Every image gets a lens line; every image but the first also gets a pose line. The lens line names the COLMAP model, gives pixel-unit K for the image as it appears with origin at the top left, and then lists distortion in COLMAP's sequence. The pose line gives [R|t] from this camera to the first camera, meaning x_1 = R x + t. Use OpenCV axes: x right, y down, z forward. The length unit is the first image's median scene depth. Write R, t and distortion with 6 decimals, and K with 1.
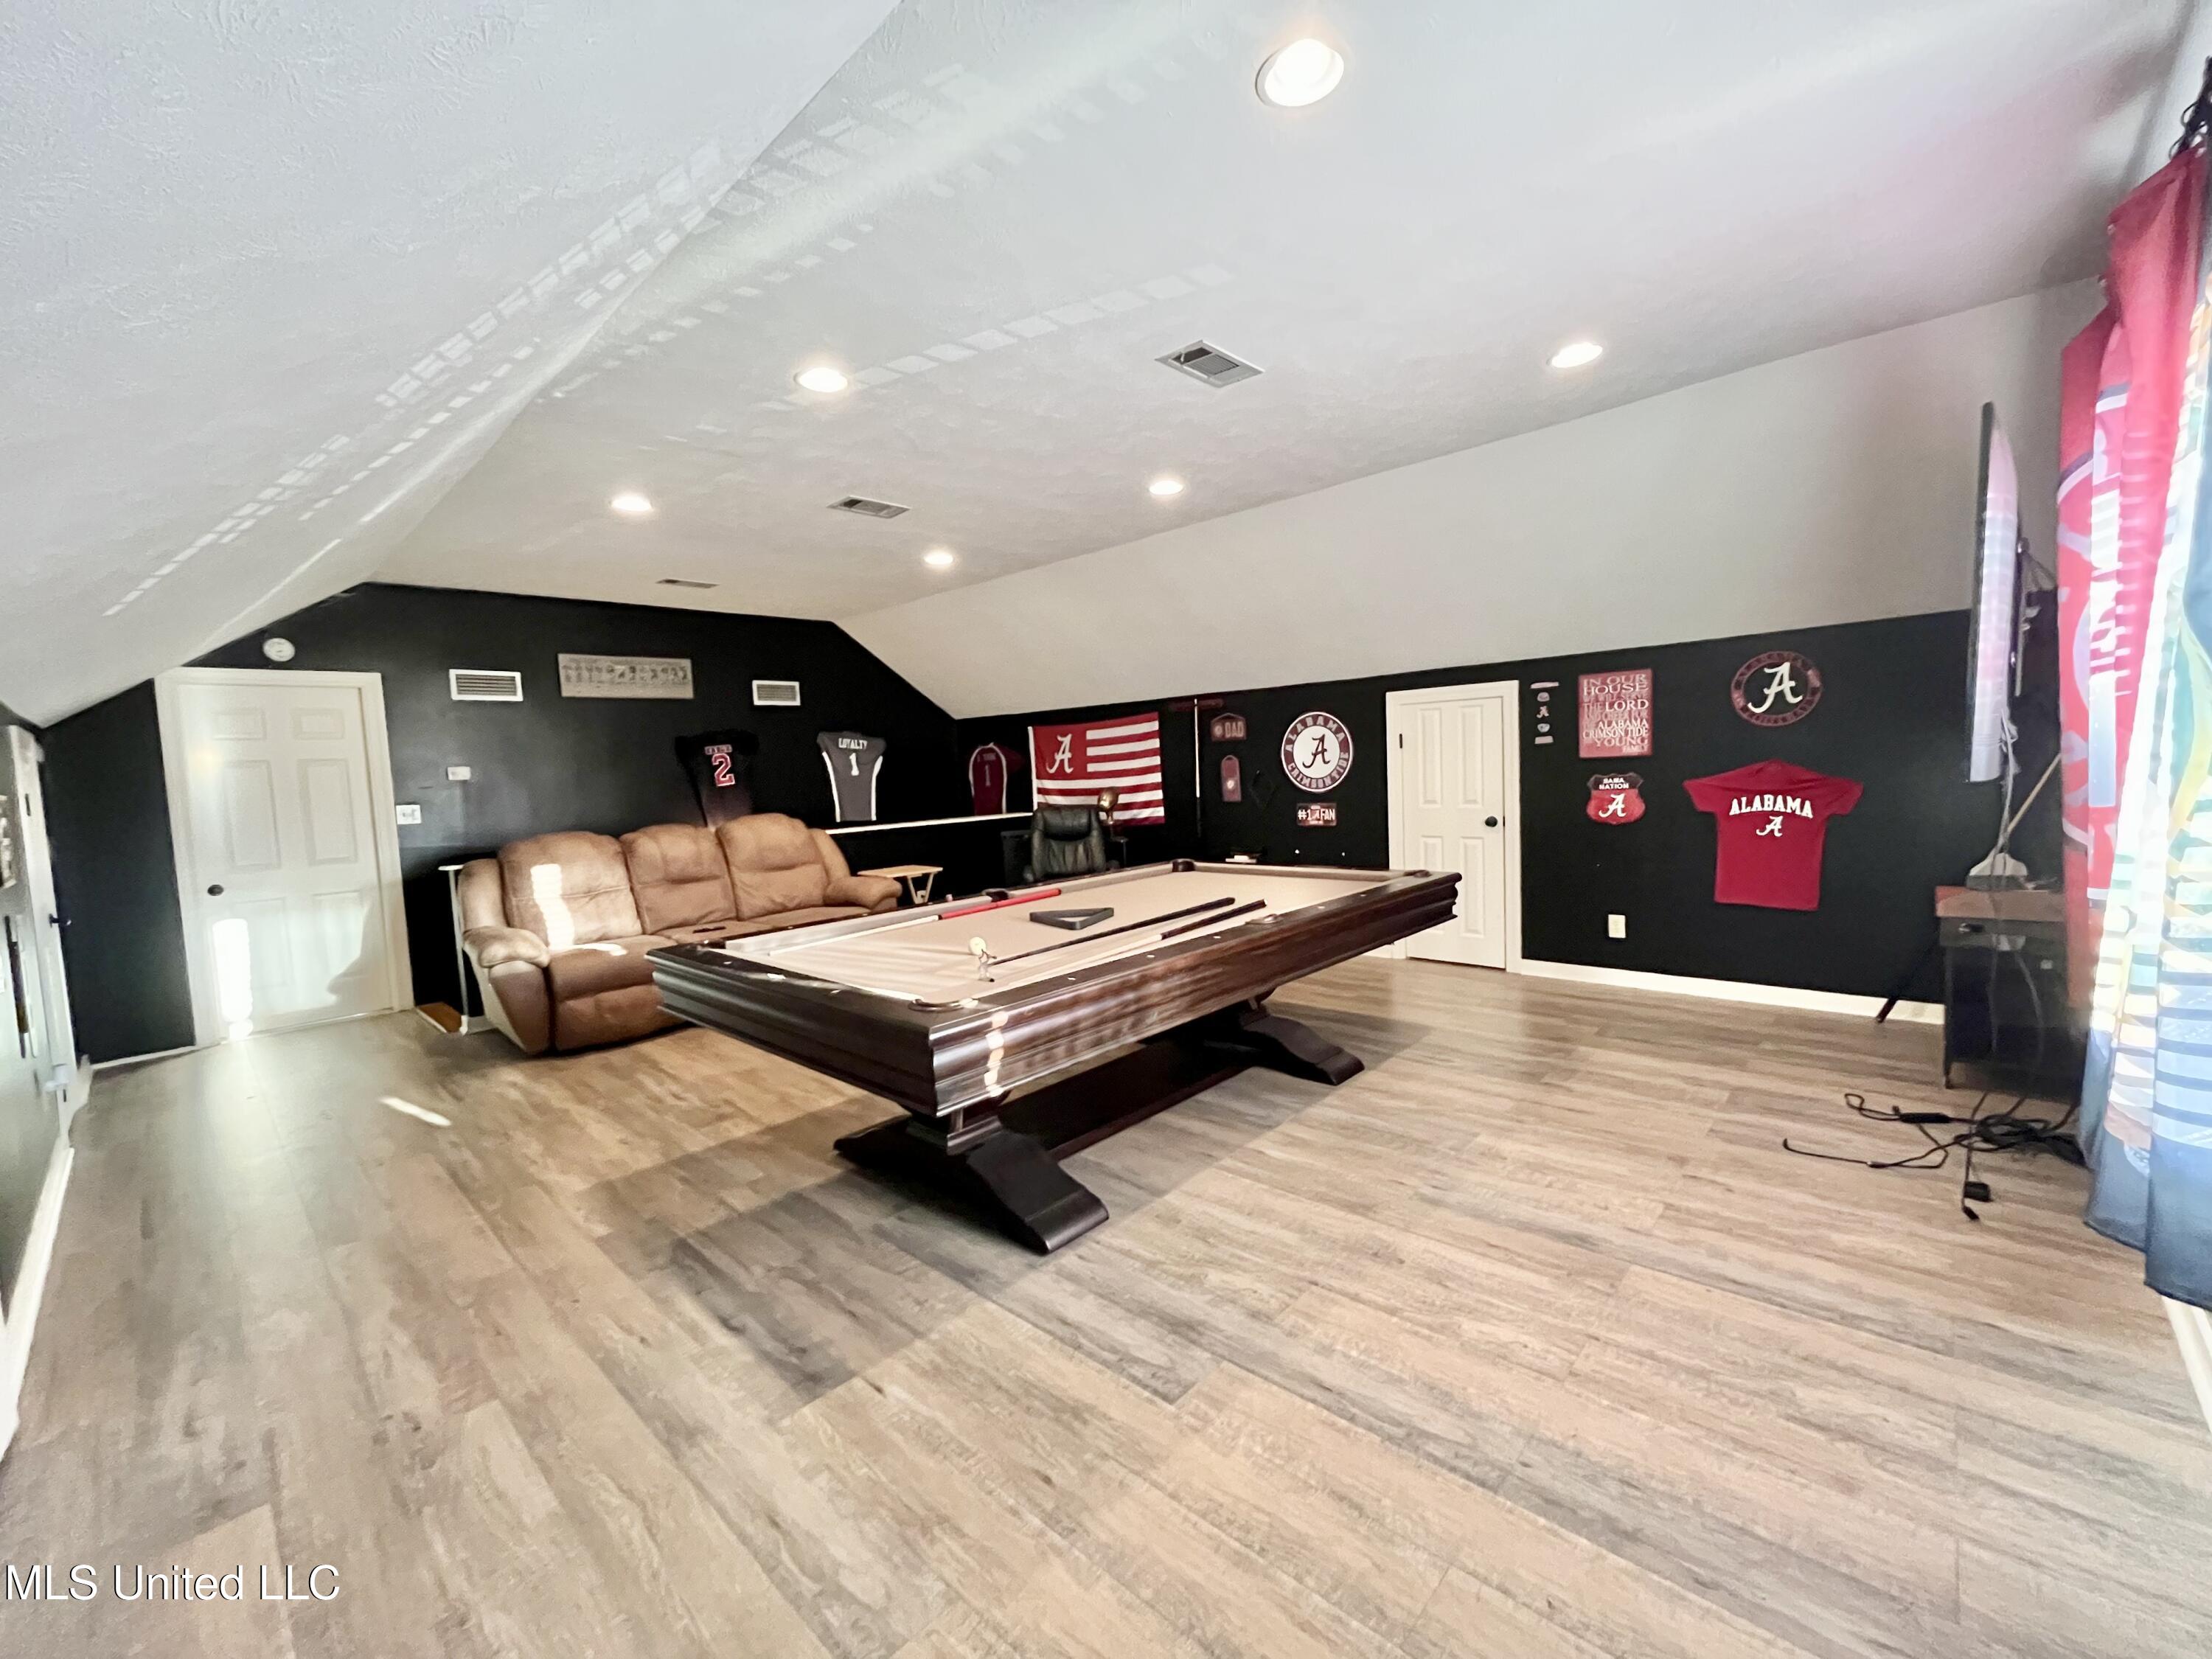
lens RADIAL K [[898.2, 0, 1100.5], [0, 898.2, 832.6], [0, 0, 1]] dist [-0.003529, 0.000697]
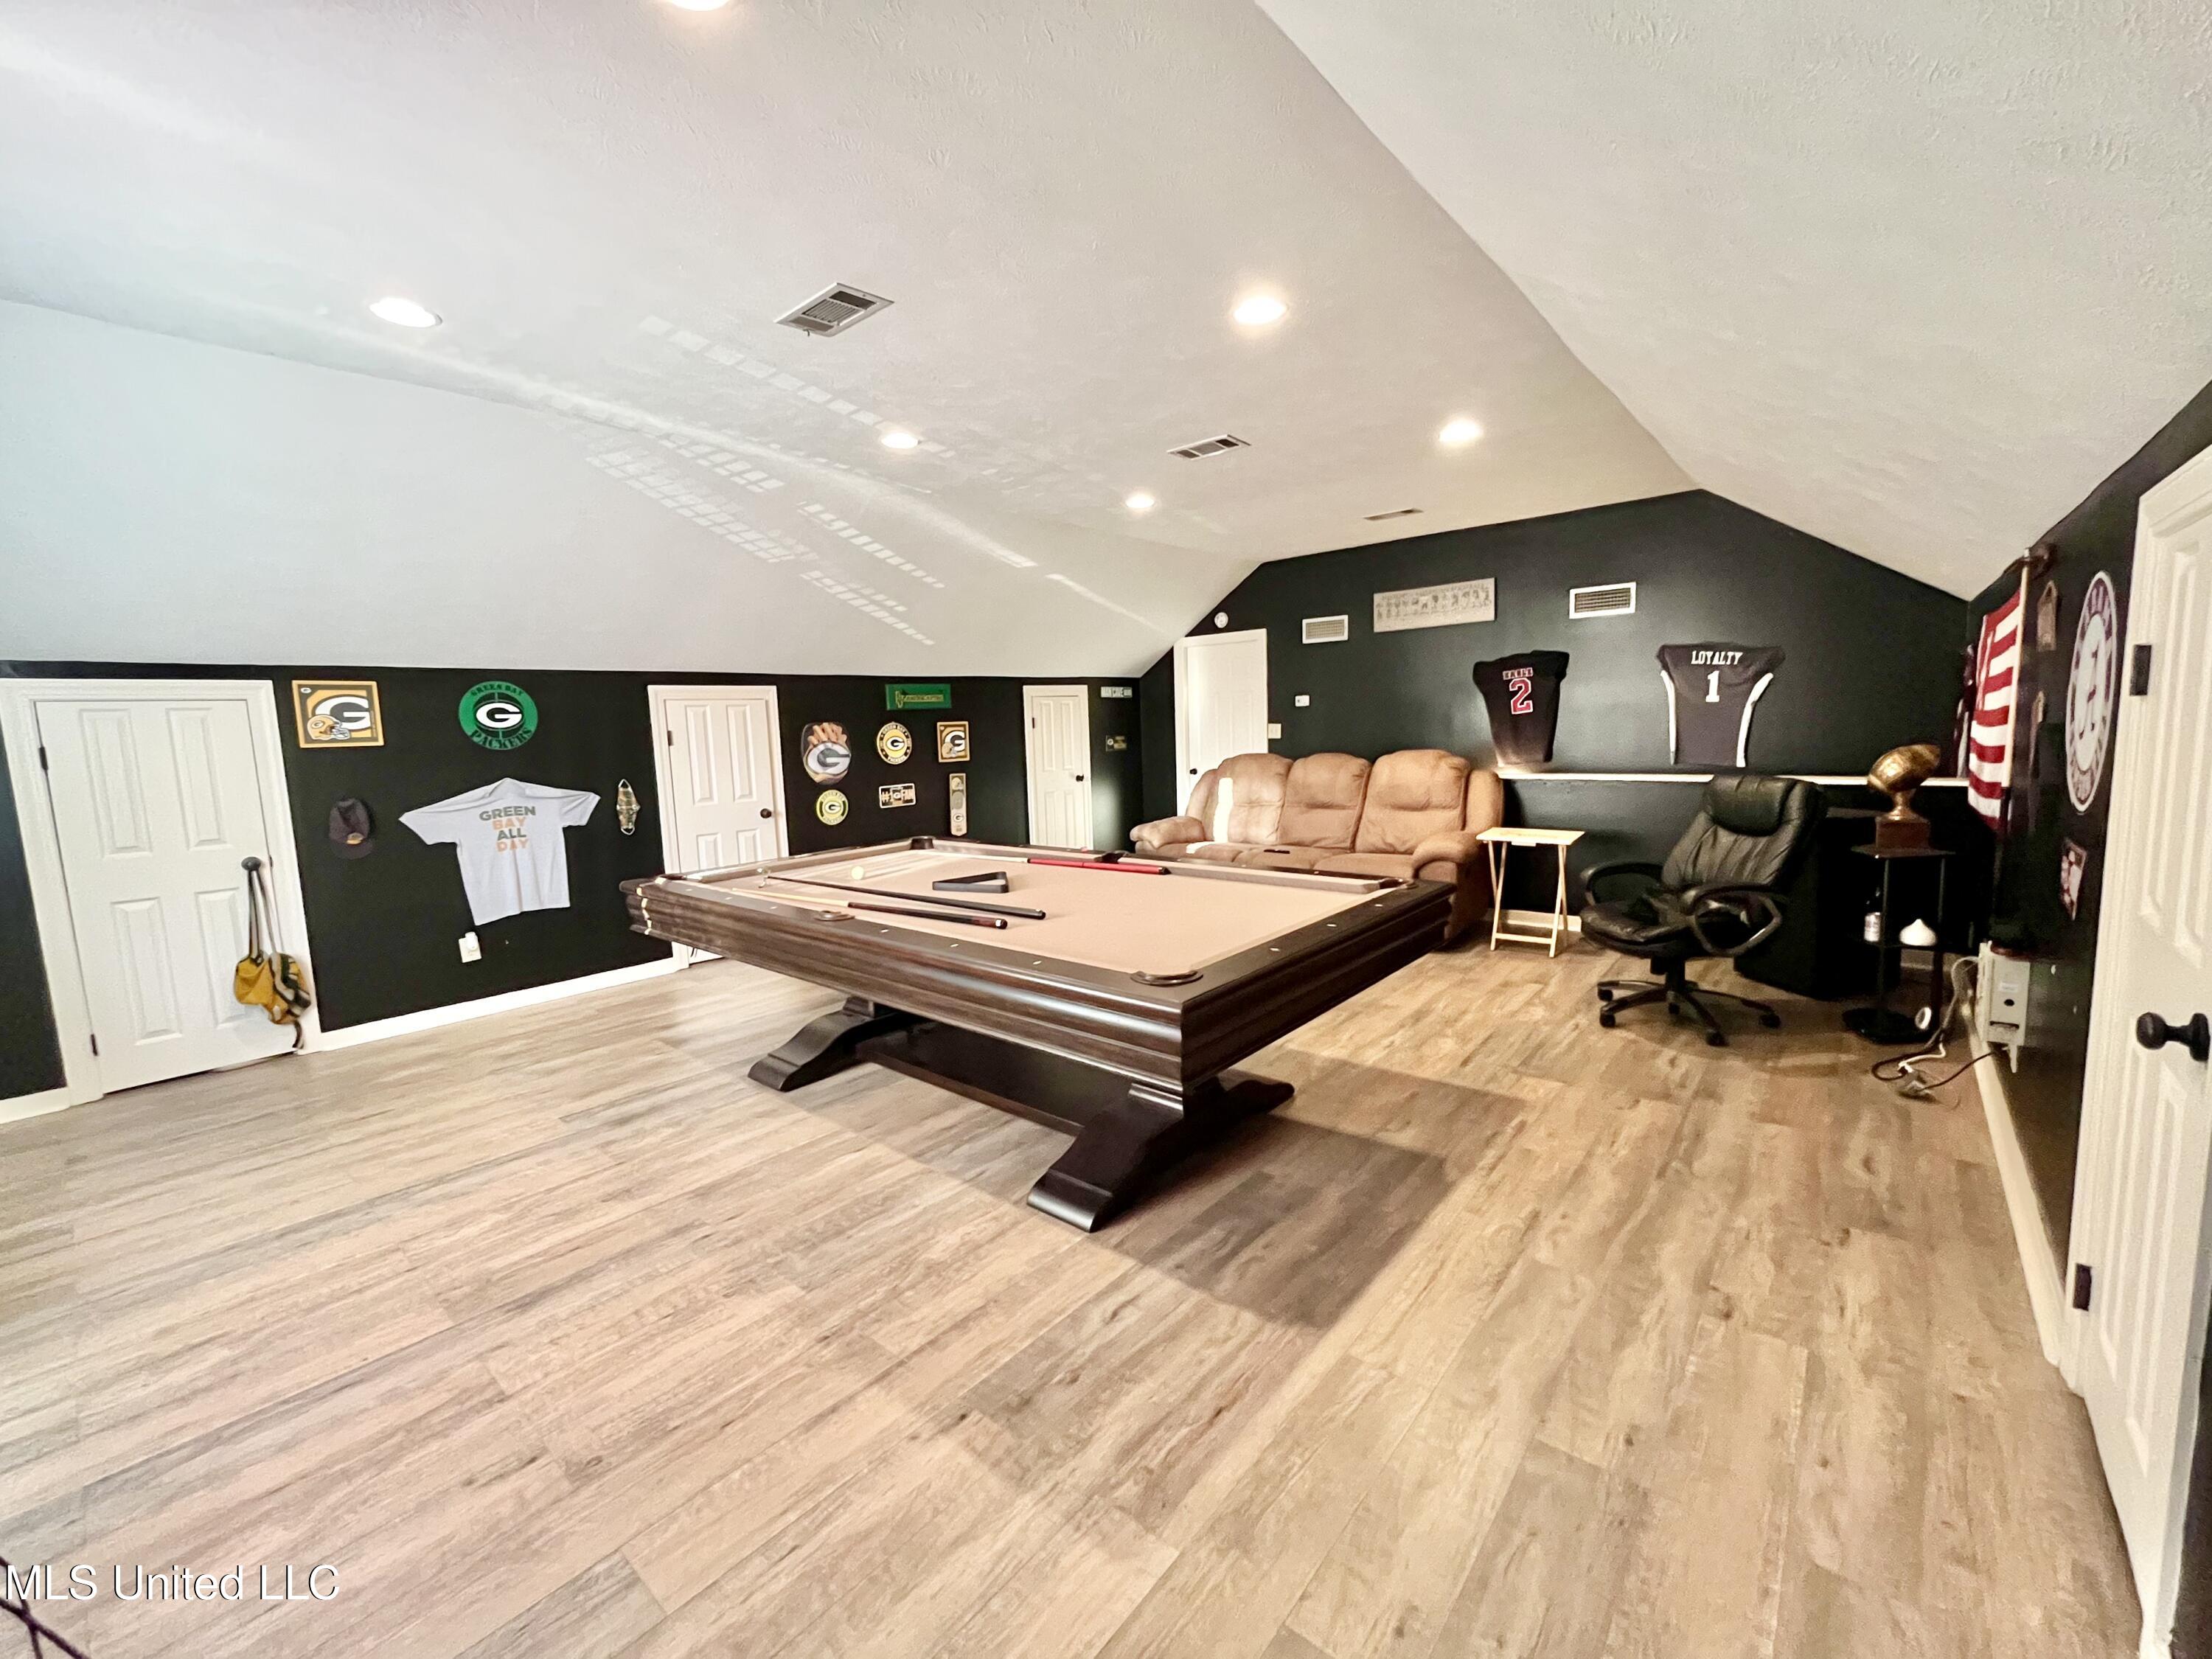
lens RADIAL K [[898.2, 0, 1100.2], [0, 898.2, 834.1], [0, 0, 1]] dist [-0.003529, 0.000697]
pose [[0.046730, 0.168967, -0.984513, 0.781077], [-0.038321, 0.985168, 0.167260, -0.110056], [0.998172, 0.029912, 0.052512, 0.860760]]
